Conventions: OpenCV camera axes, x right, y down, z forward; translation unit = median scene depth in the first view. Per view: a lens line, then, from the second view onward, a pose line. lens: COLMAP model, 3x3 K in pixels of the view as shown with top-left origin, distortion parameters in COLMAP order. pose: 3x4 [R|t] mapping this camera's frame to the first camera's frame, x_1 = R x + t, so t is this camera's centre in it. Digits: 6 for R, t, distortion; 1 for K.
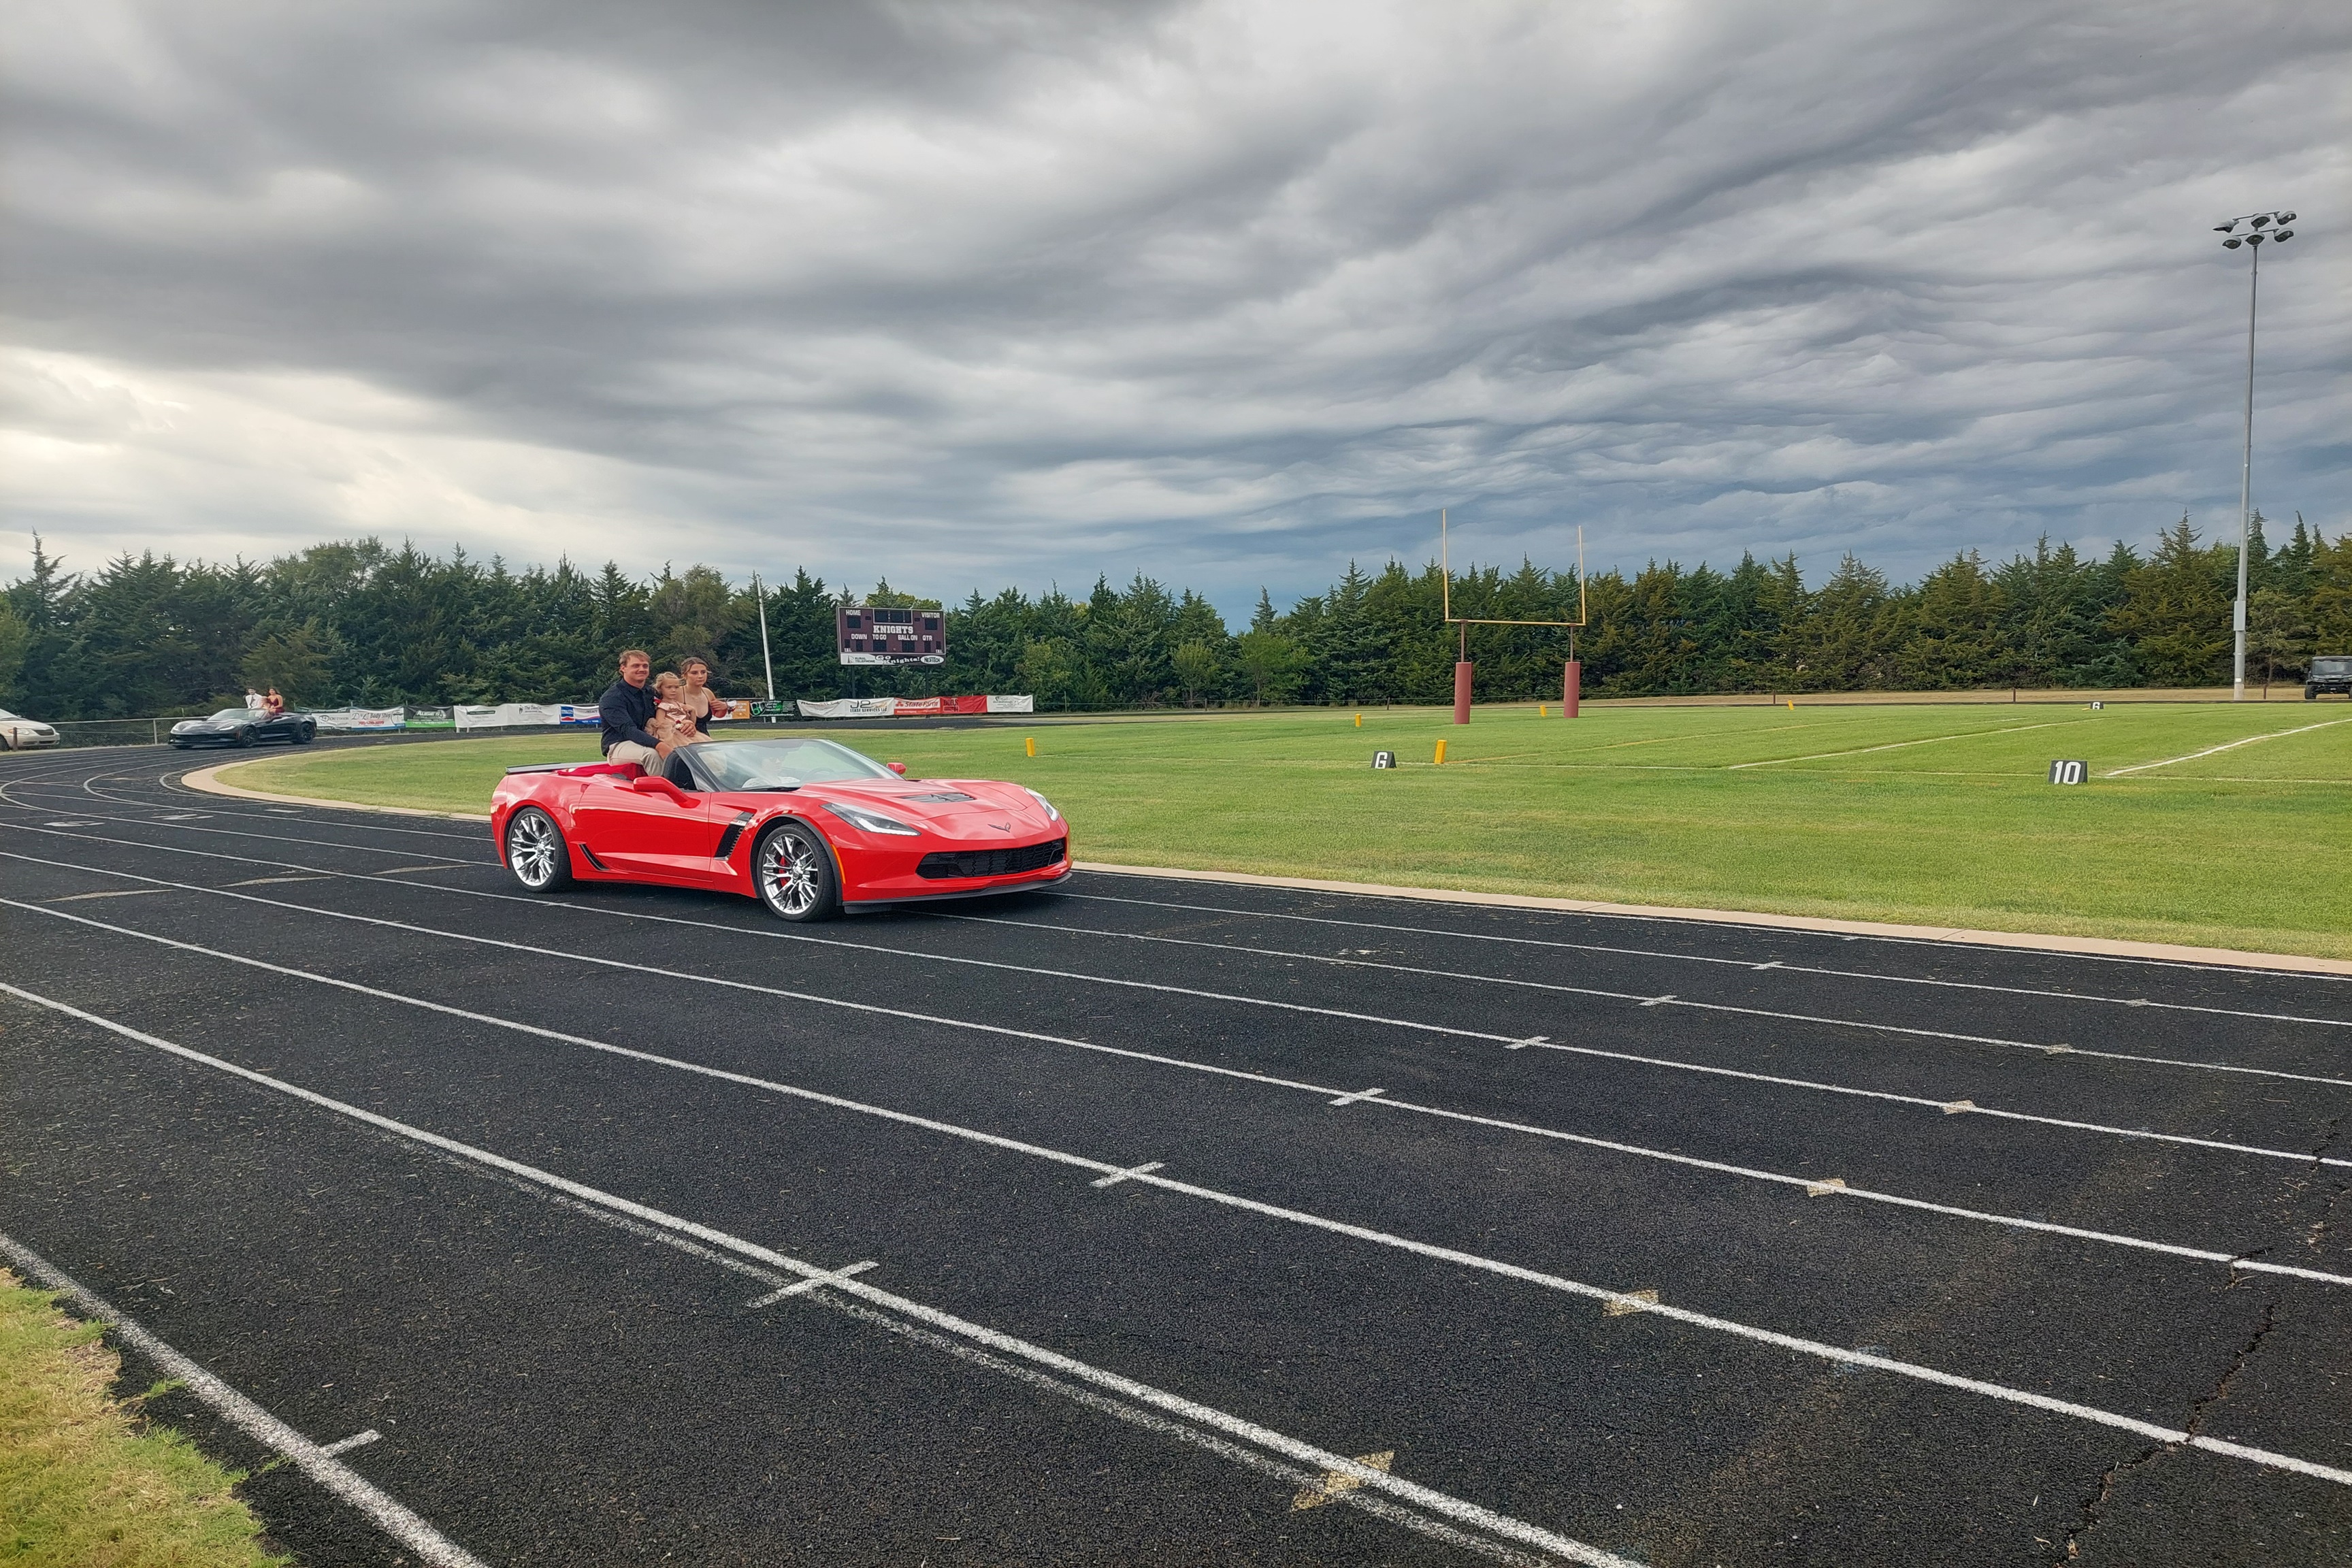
lens RADIAL K [[1666.5, 0, 1172.8], [0, 1666.5, 784.9], [0, 0, 1]] dist [0.058269, -0.071582]
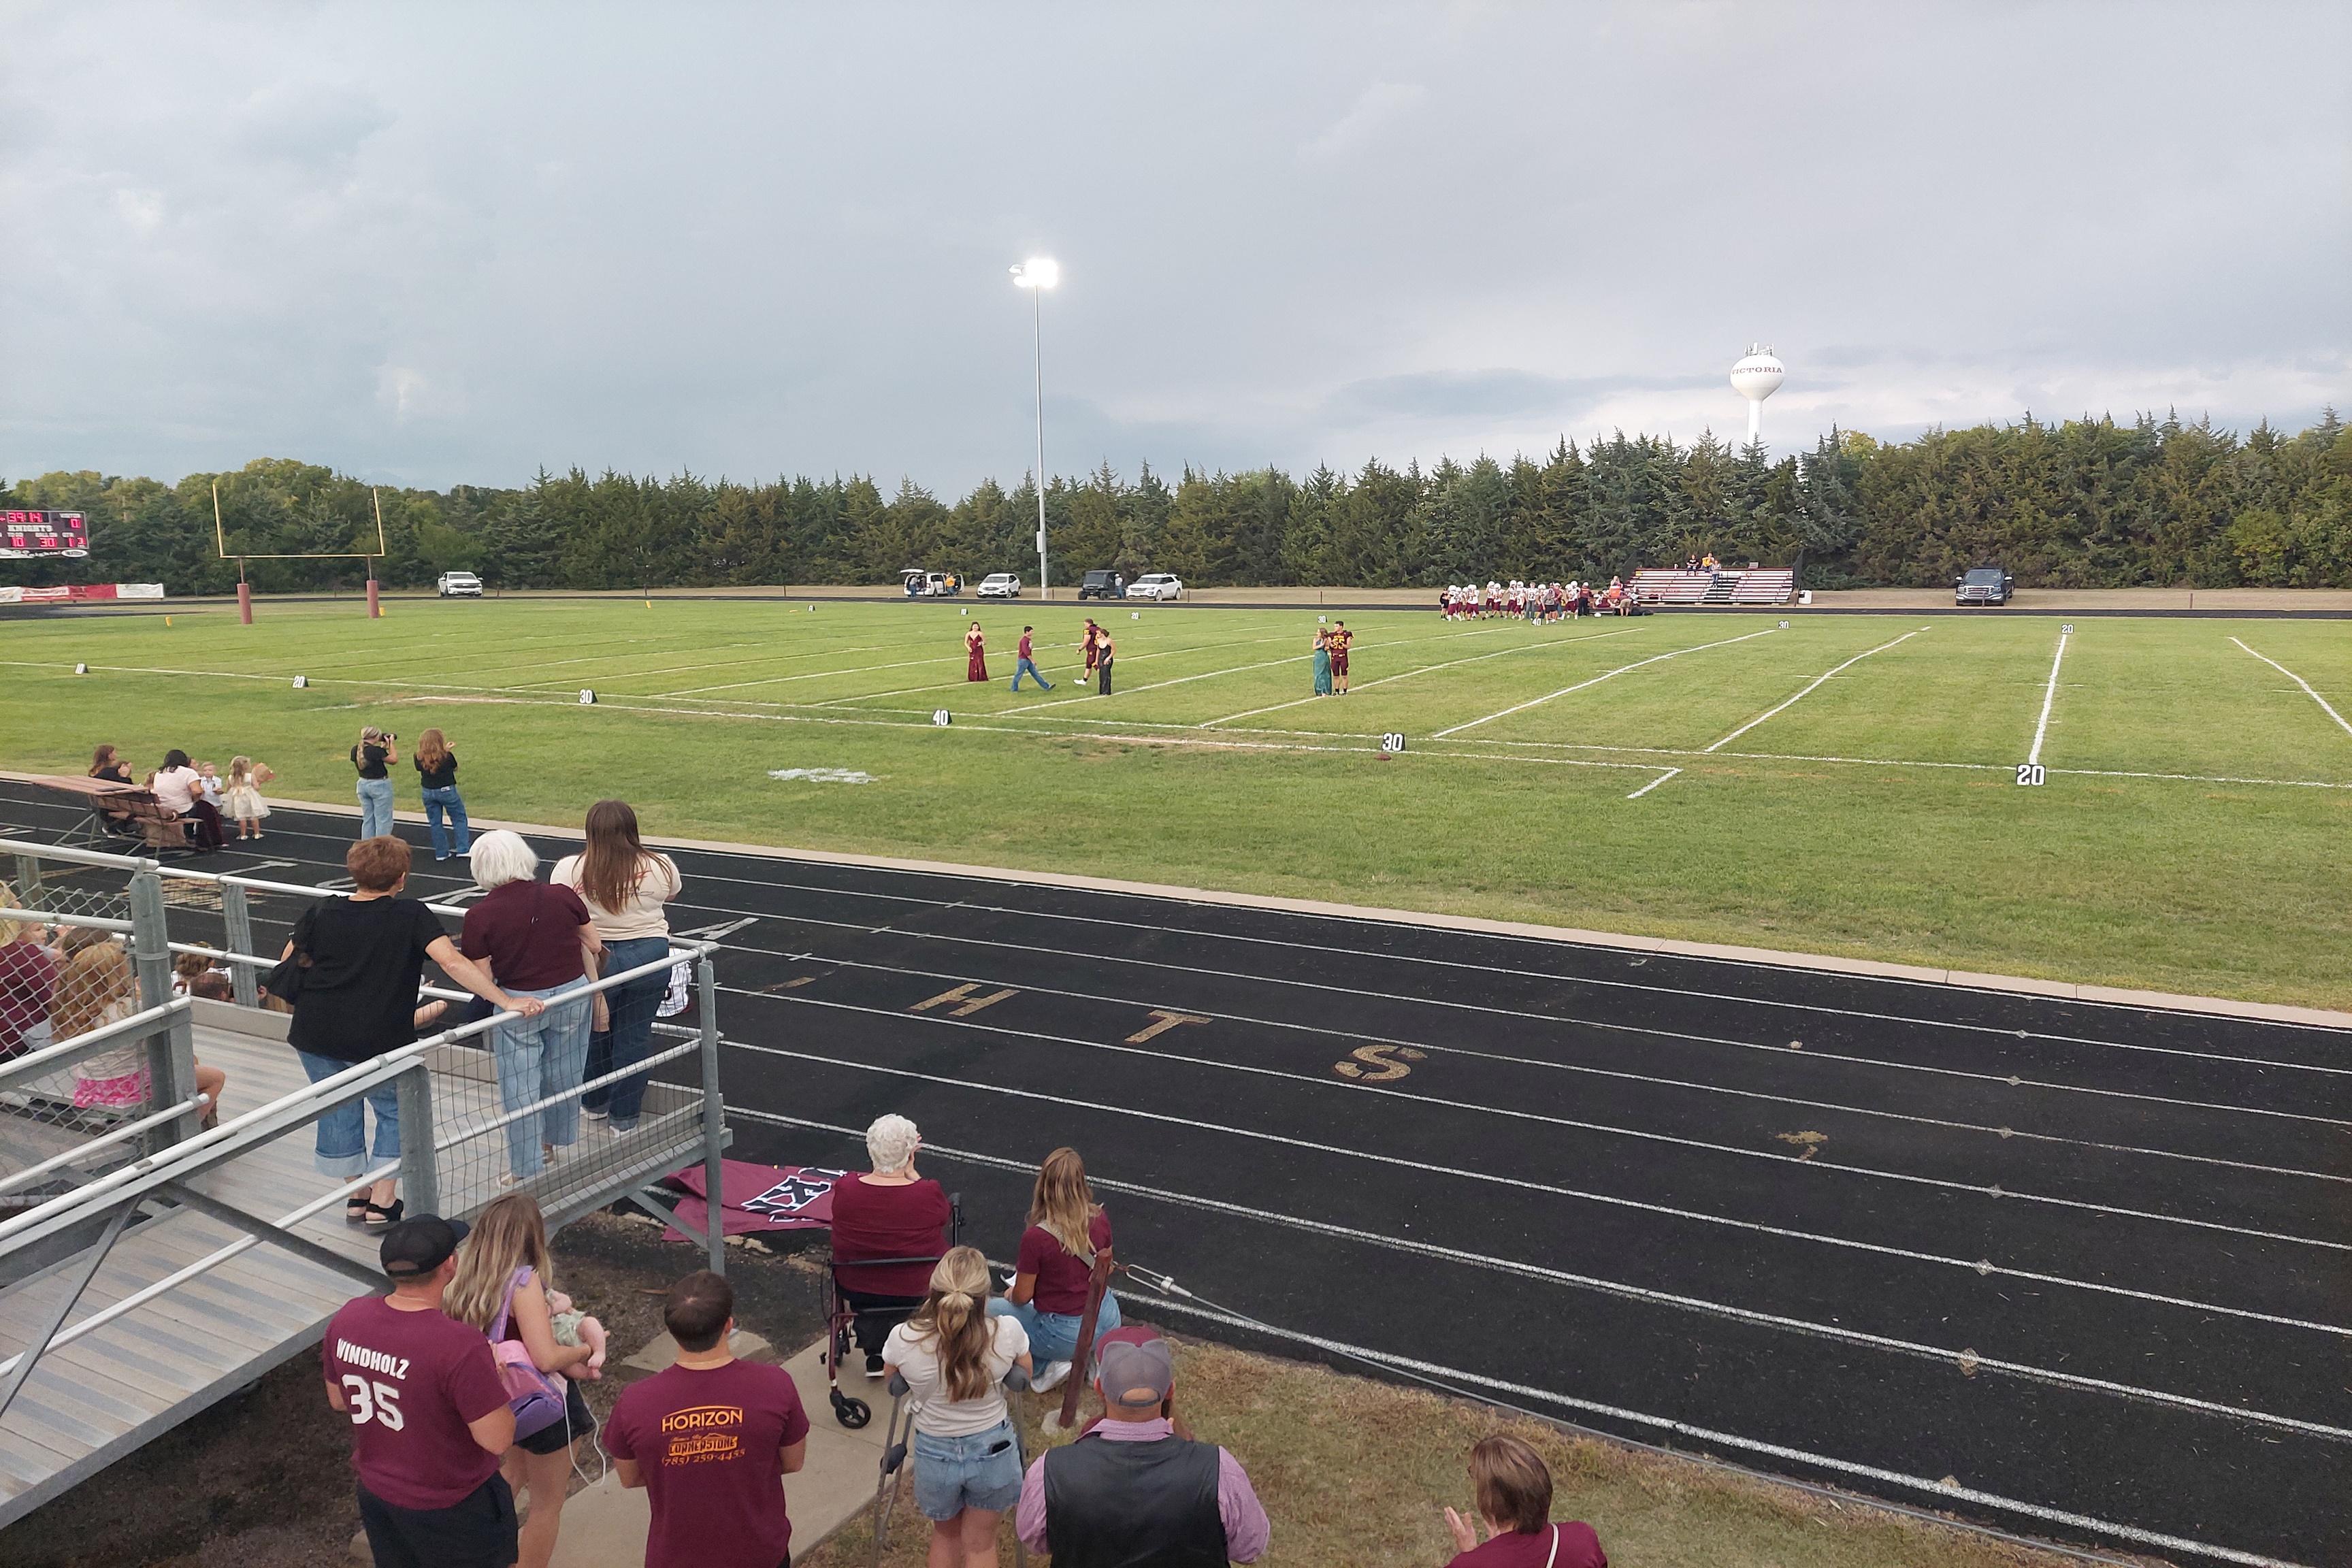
lens RADIAL K [[1666.5, 0, 1187.3], [0, 1666.5, 800.8], [0, 0, 1]] dist [0.058269, -0.071582]
pose [[0.977338, -0.021136, 0.210628, 0.326856], [0.000625, 0.995287, 0.096975, -0.013627], [-0.211685, -0.094645, 0.972744, -0.308858]]
